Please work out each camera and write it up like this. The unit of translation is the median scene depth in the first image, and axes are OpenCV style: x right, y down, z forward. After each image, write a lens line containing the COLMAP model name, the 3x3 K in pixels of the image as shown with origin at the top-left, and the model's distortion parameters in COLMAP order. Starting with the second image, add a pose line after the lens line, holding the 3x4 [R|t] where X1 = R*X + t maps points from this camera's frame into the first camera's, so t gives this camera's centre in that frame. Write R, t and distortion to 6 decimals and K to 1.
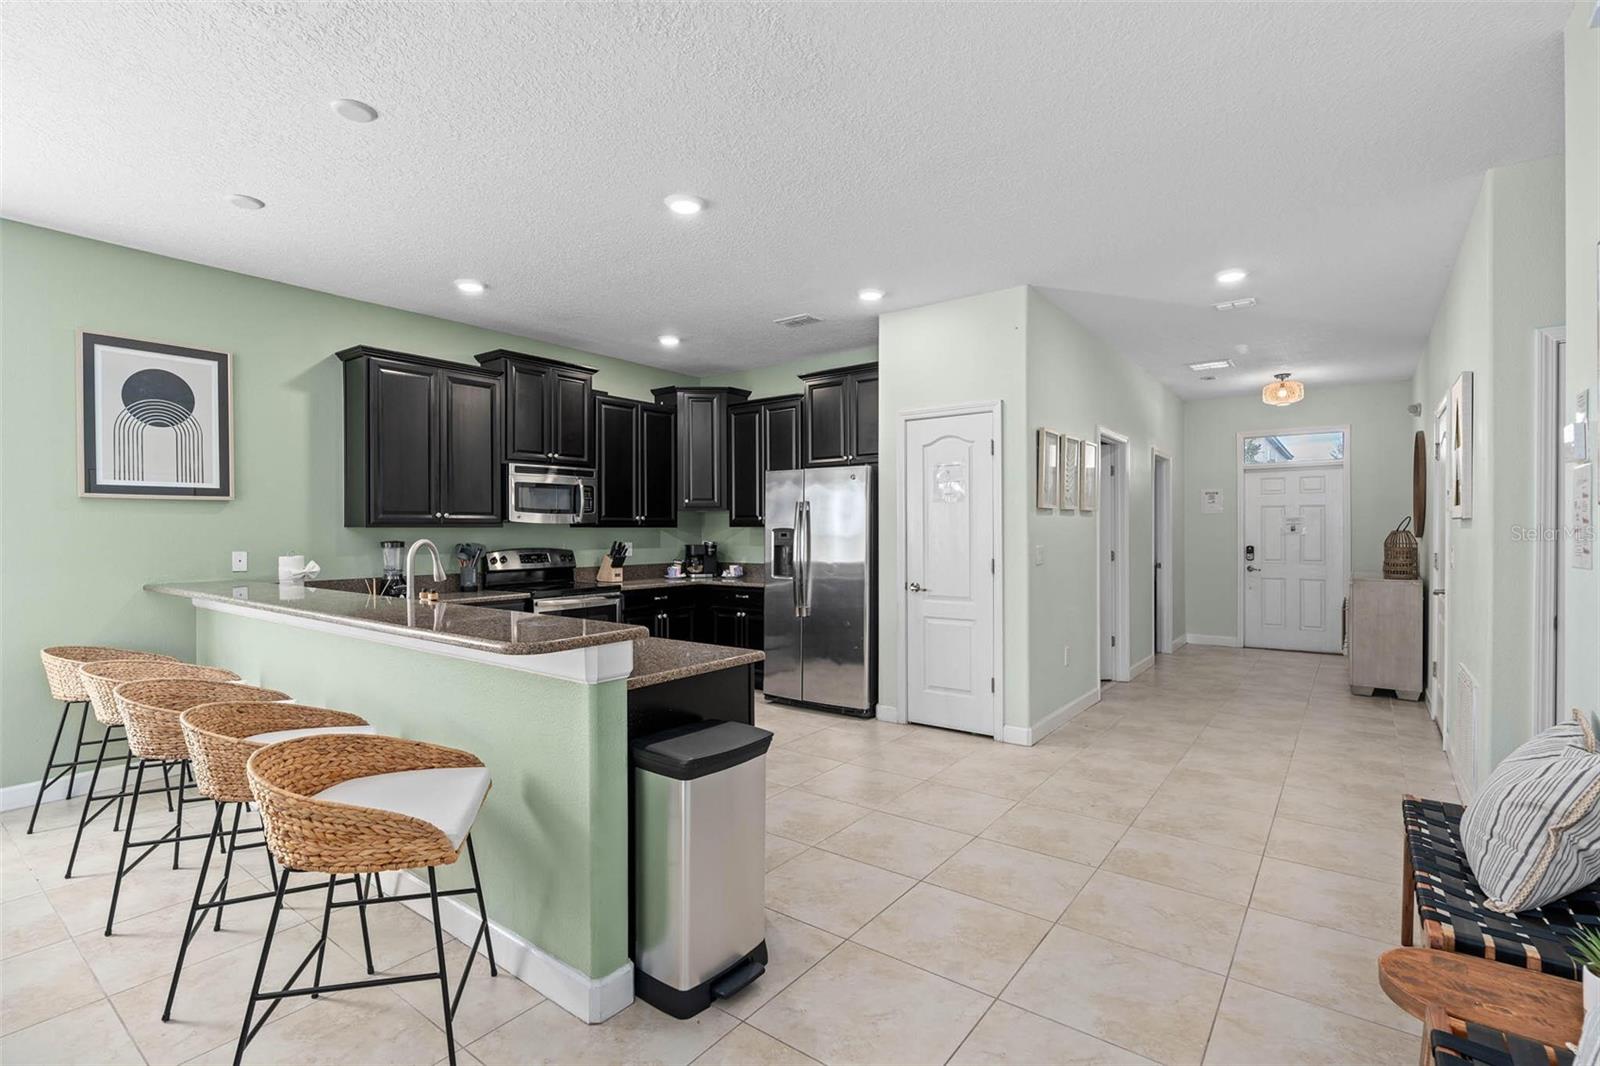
lens RADIAL K [[759.8, 0, 802.9], [0, 759.8, 530.3], [0, 0, 1]] dist [-0.010235, 0.001723]
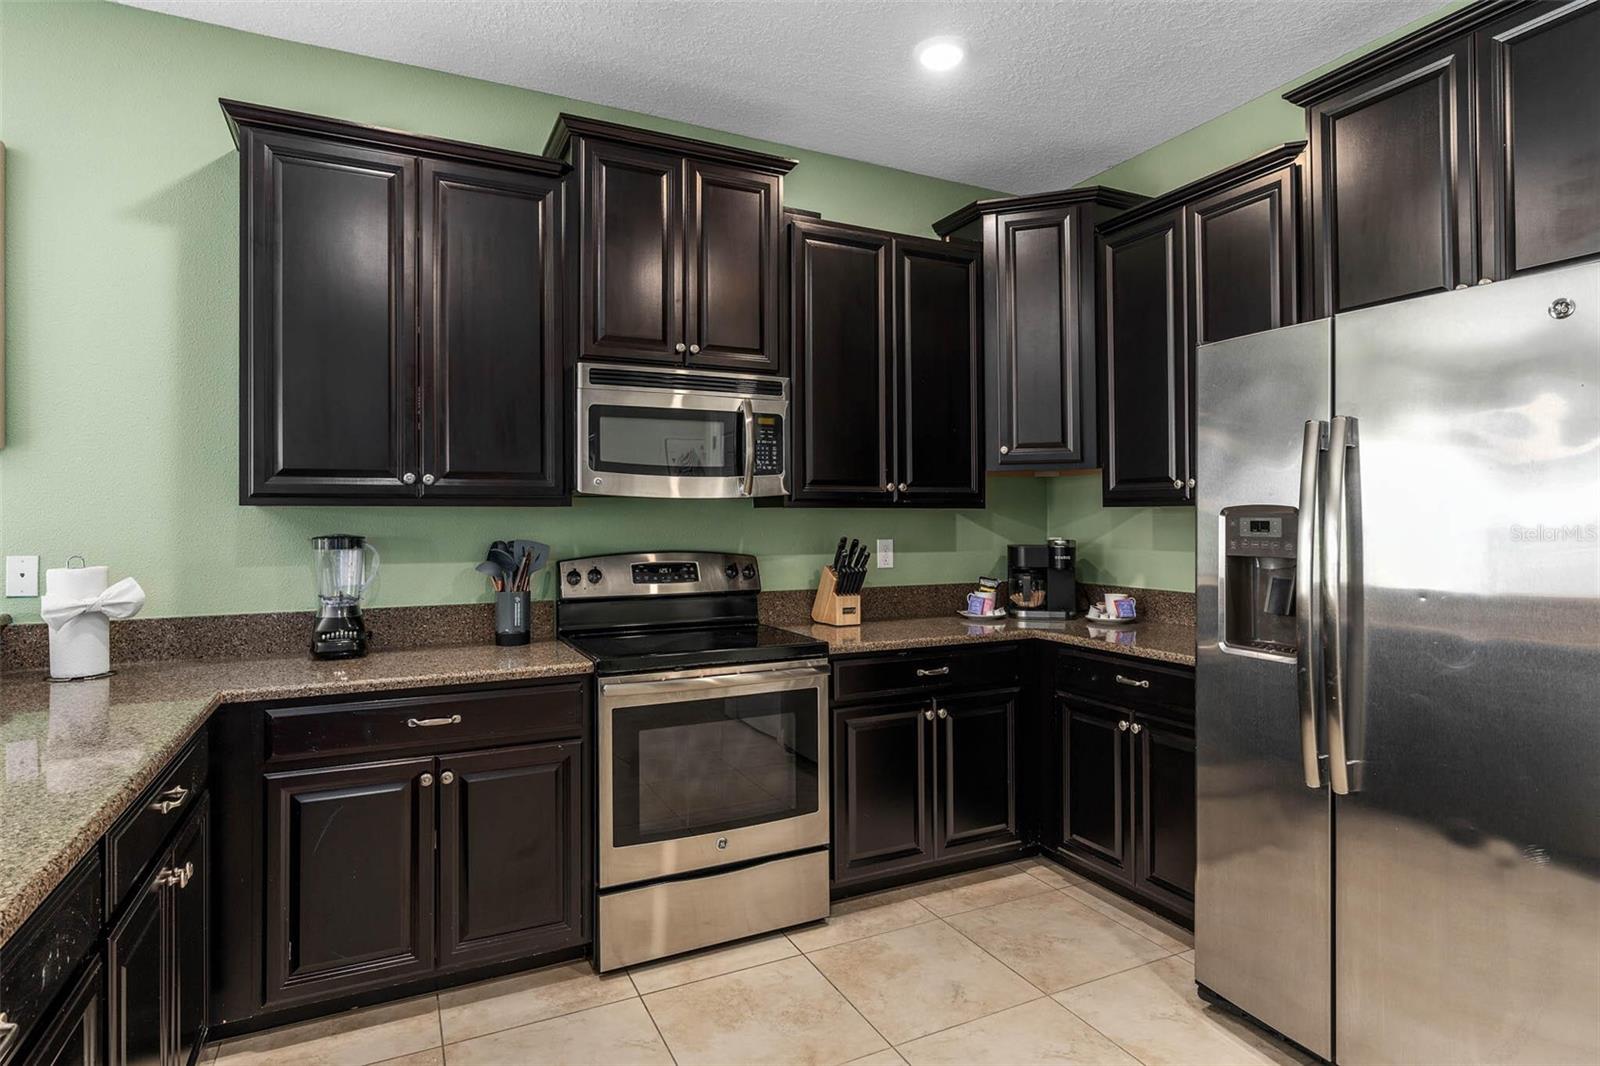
lens RADIAL K [[851.8, 0, 819.2], [0, 851.8, 498.0], [0, 0, 1]] dist [-0.016678, -0.000387]
pose [[0.902256, -0.009834, -0.431089, -0.035690], [-0.001091, 0.999685, -0.025088, 0.003306], [0.431200, 0.023106, 0.901961, 0.520055]]
